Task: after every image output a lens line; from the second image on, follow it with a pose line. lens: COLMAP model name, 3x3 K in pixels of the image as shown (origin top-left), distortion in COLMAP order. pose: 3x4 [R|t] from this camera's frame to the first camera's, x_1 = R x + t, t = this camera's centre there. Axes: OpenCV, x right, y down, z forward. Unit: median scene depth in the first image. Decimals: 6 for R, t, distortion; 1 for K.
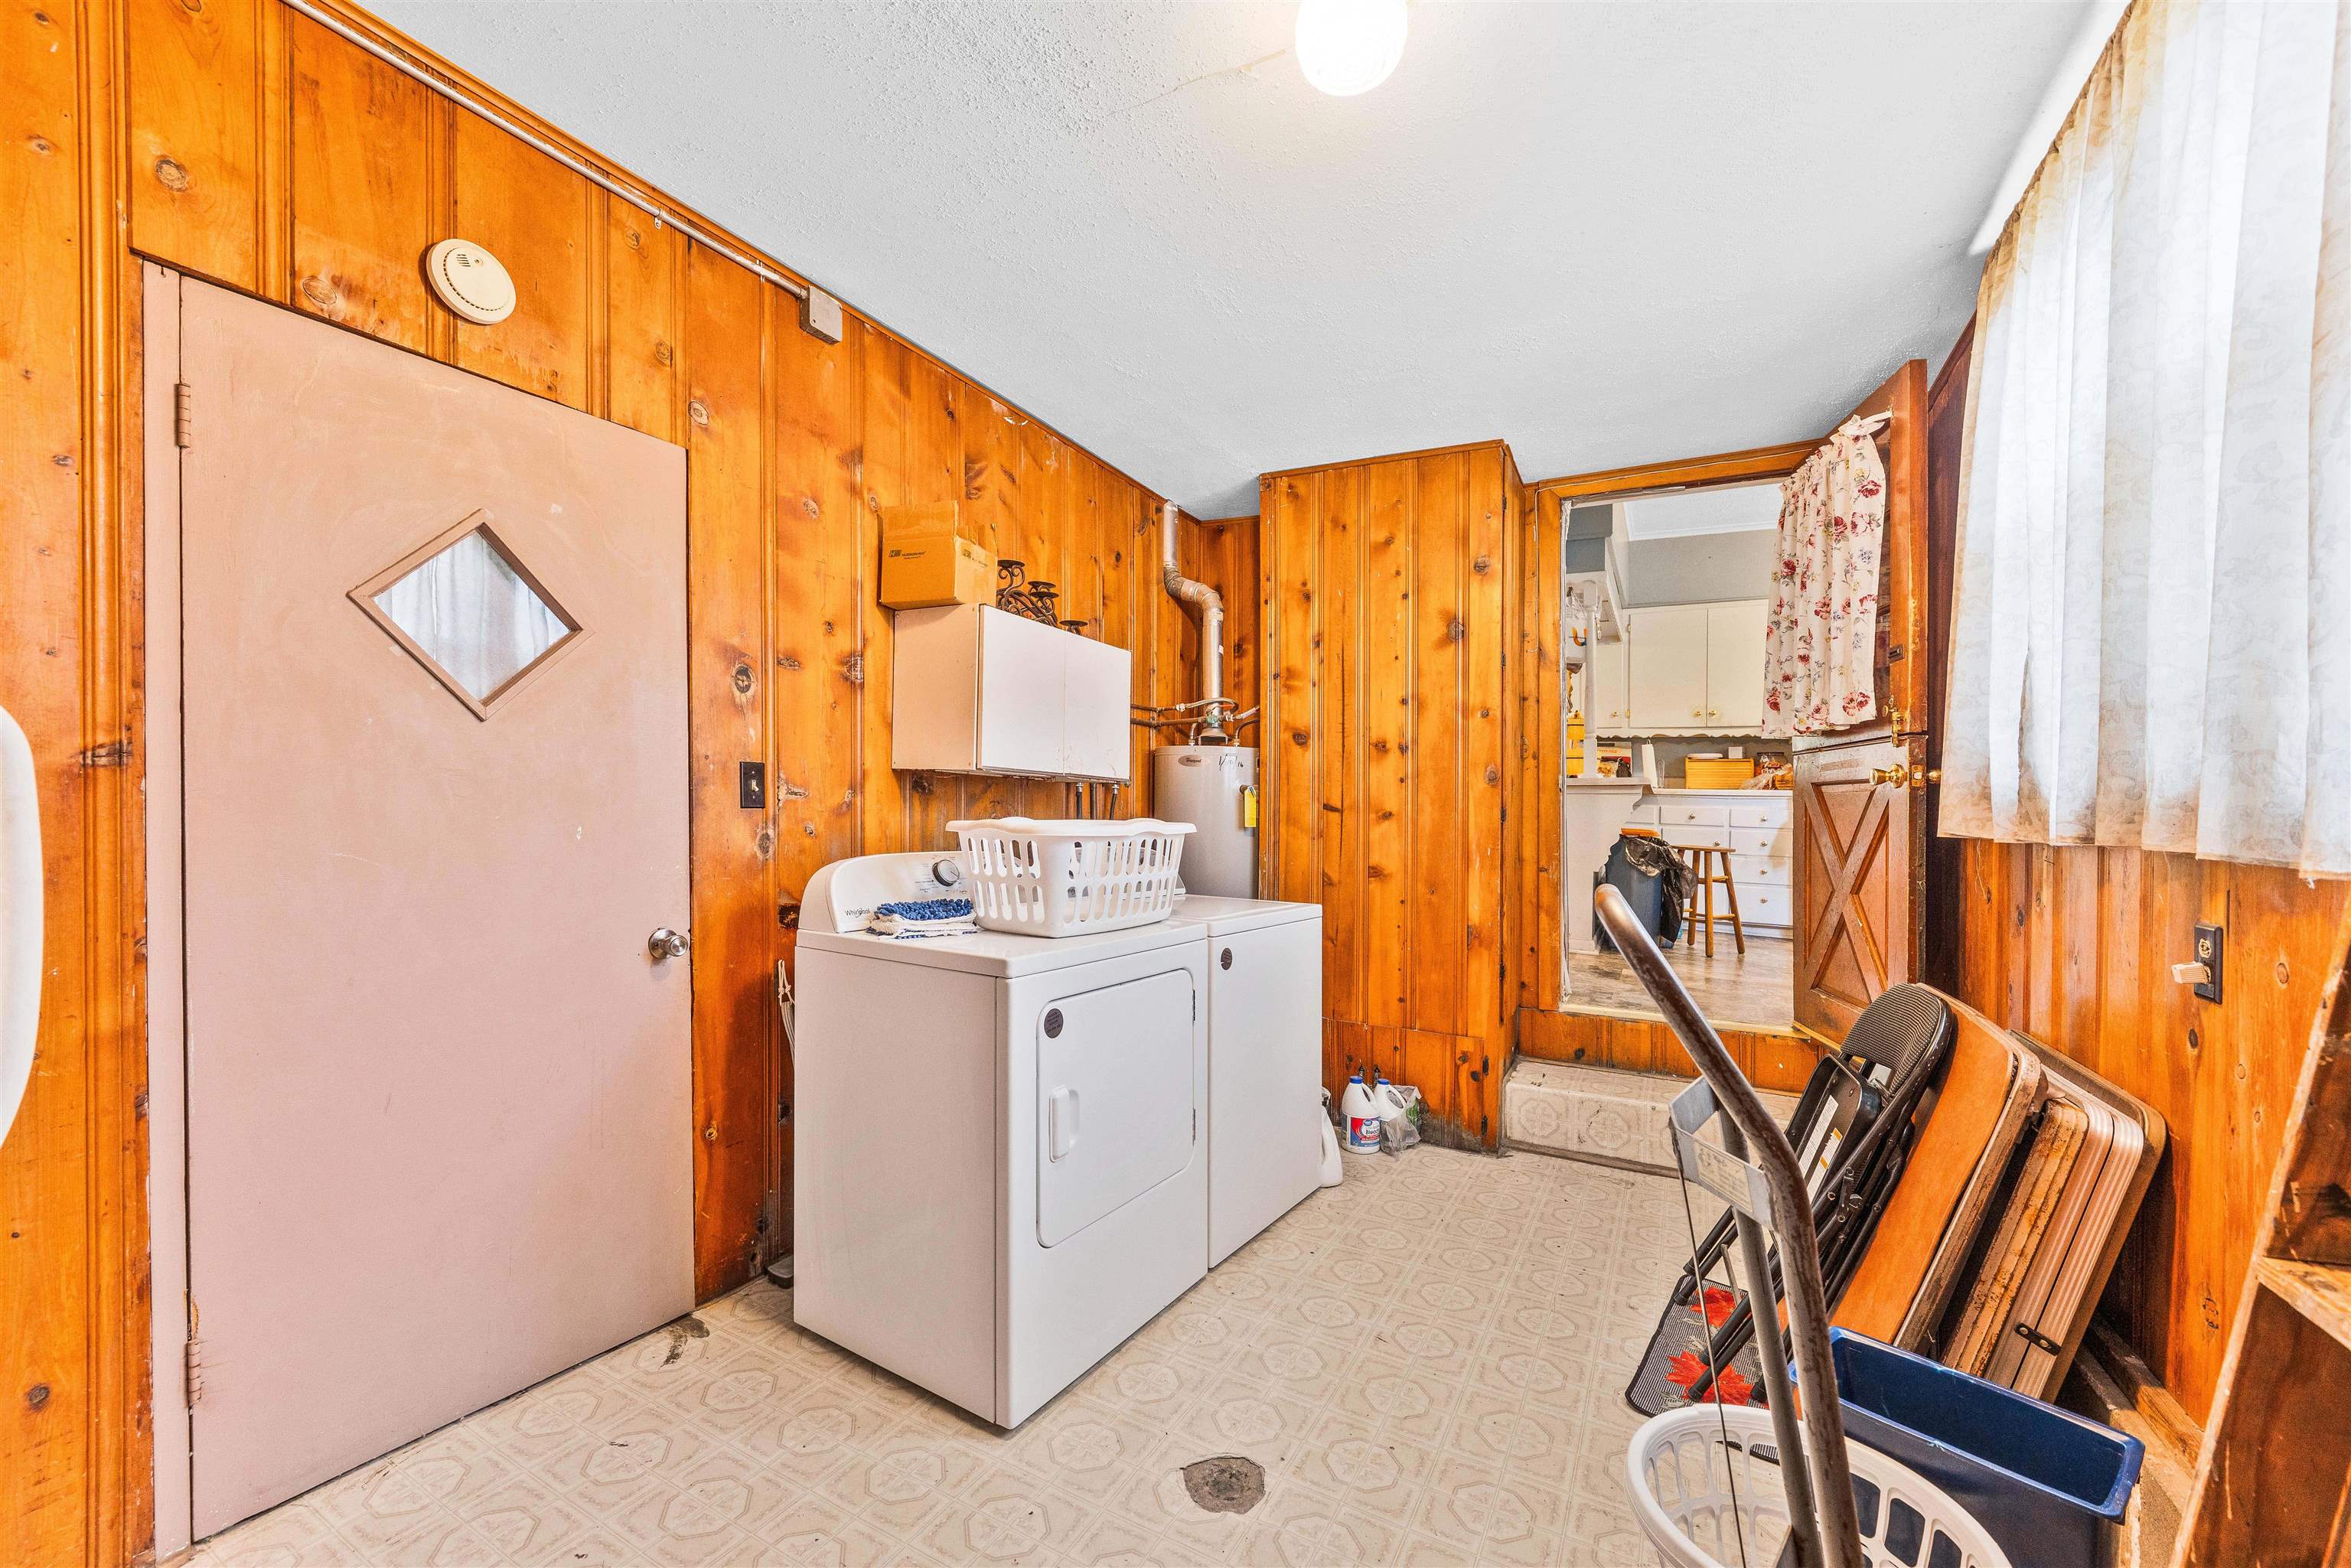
lens RADIAL K [[934.3, 0, 1148.8], [0, 934.3, 812.6], [0, 0, 1]] dist [-0.001885, -0.000191]
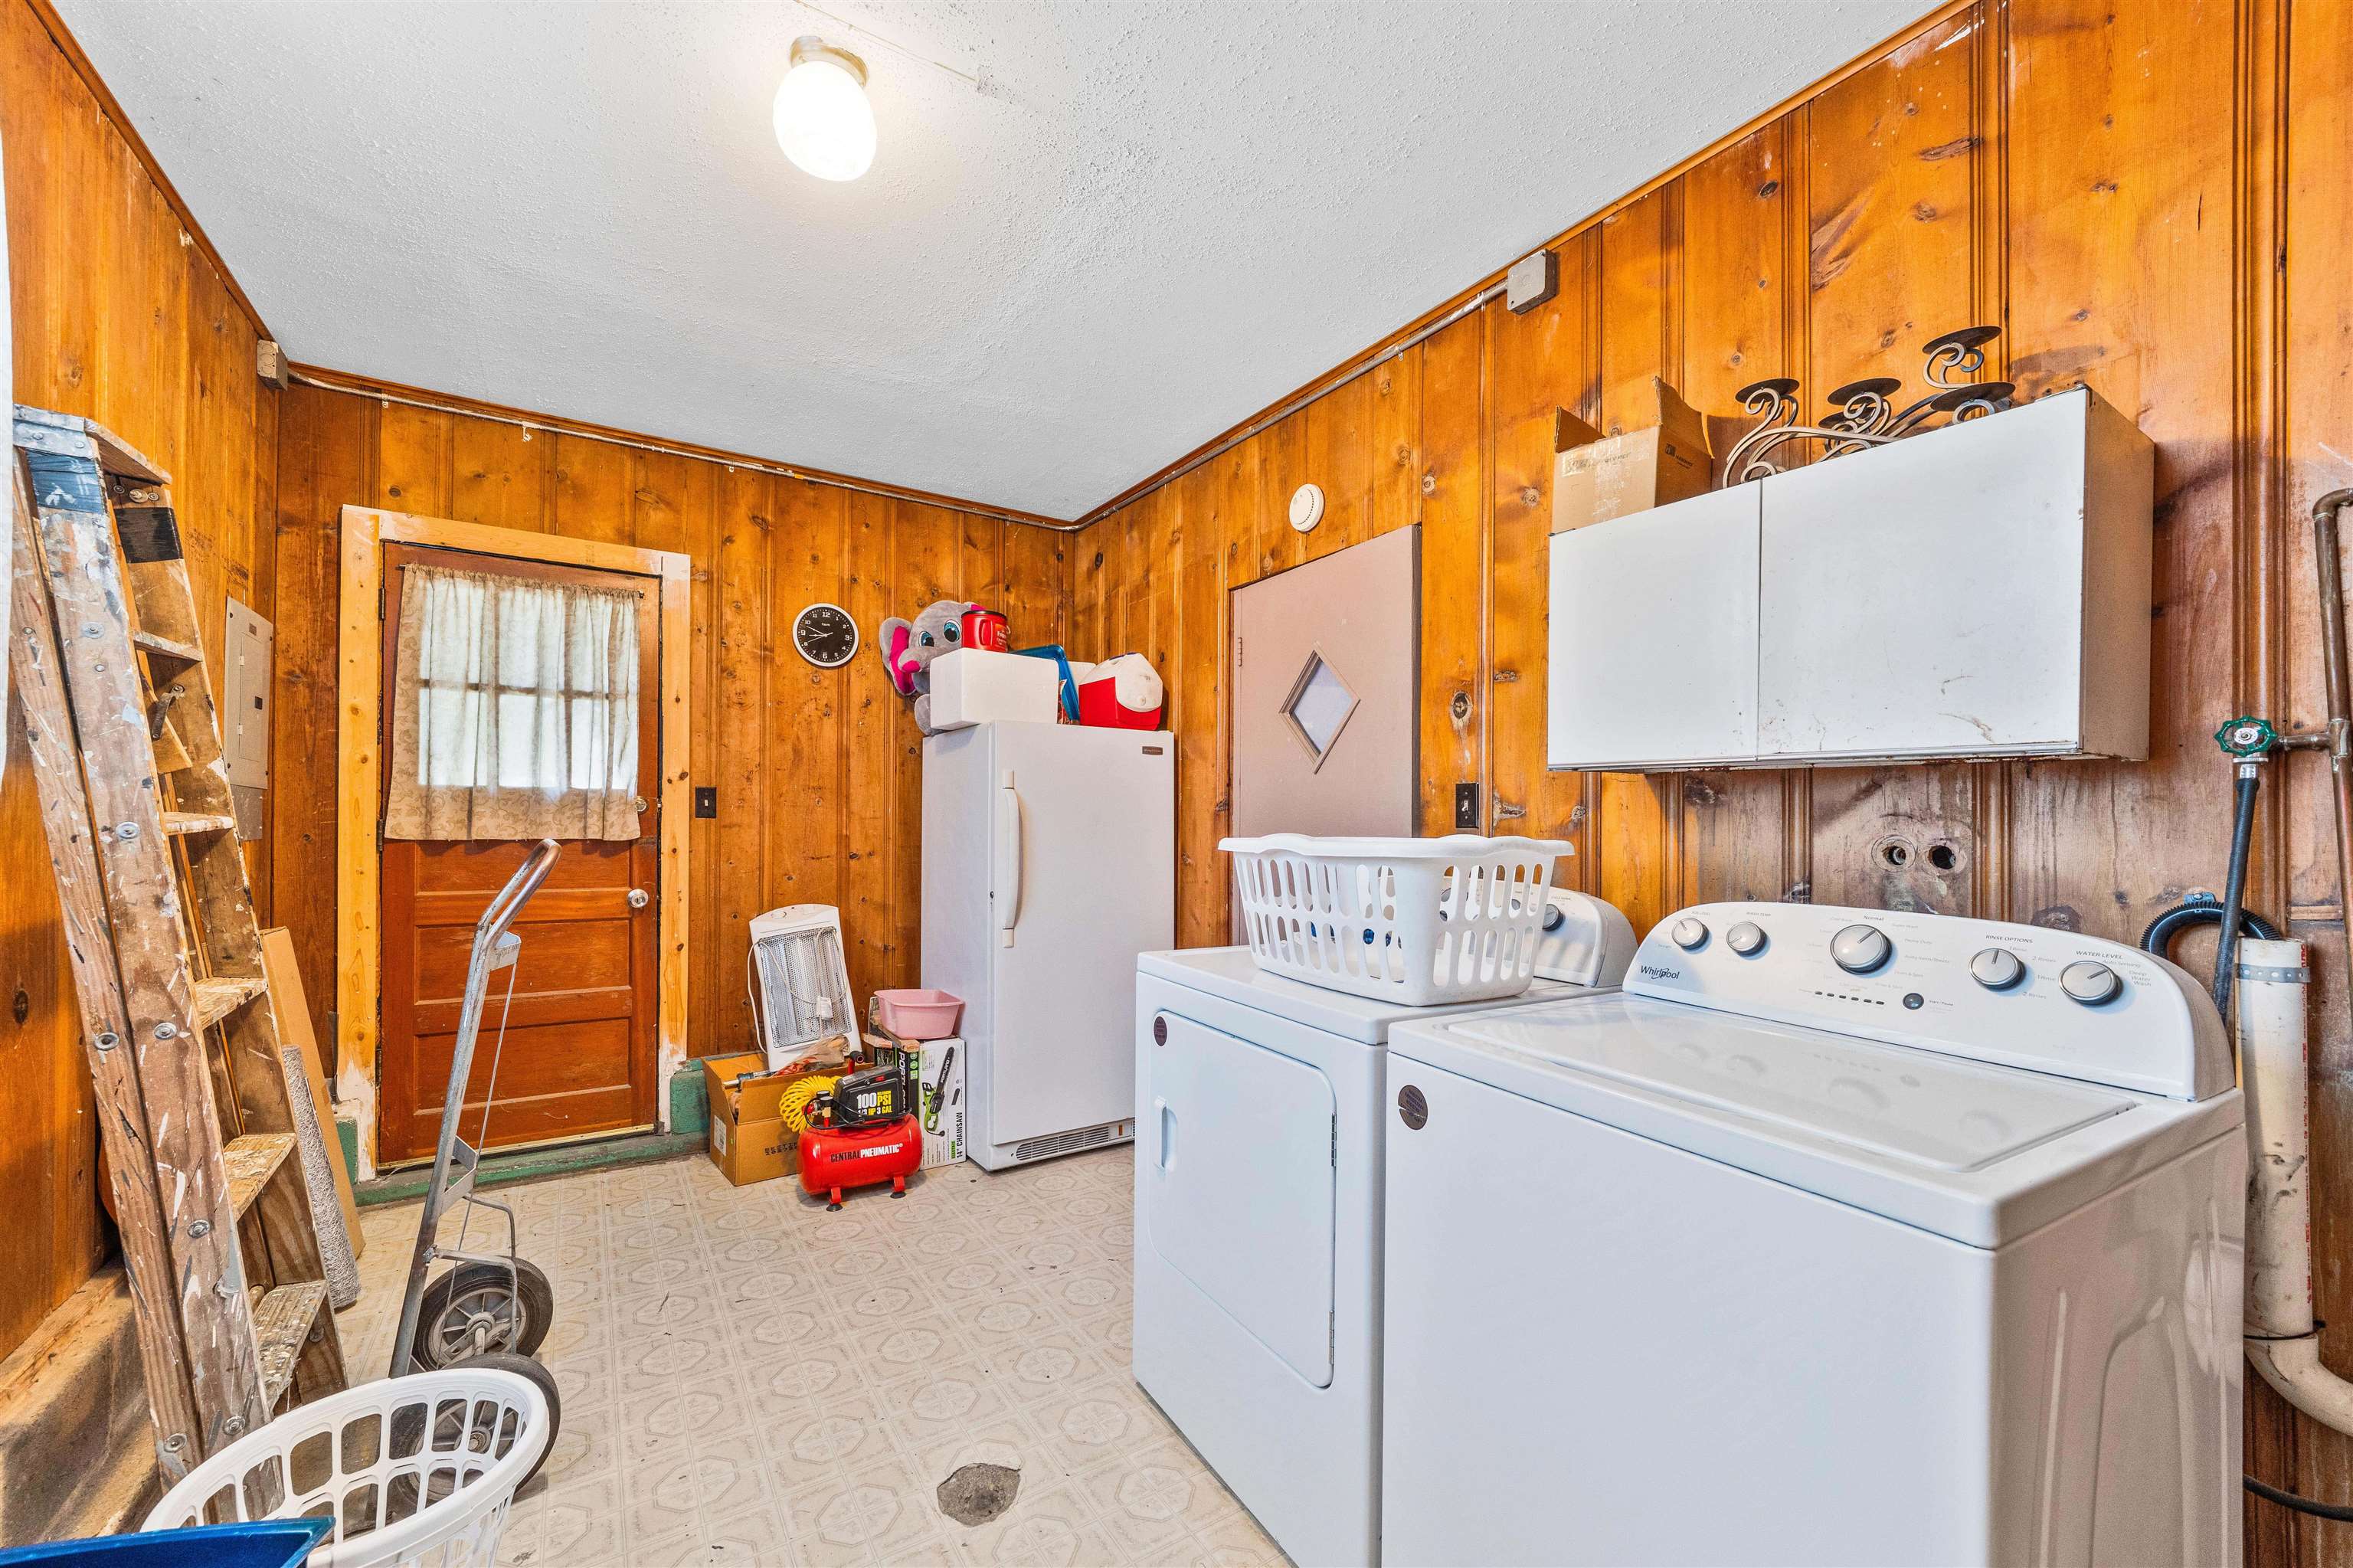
lens RADIAL K [[935.2, 0, 1149.7], [0, 935.2, 812.6], [0, 0, 1]] dist [-0.001885, -0.000191]
pose [[-0.461391, -0.025376, -0.886834, 0.638606], [-0.013927, 0.999675, -0.021359, 0.005364], [0.887088, 0.002496, -0.461594, 1.141633]]
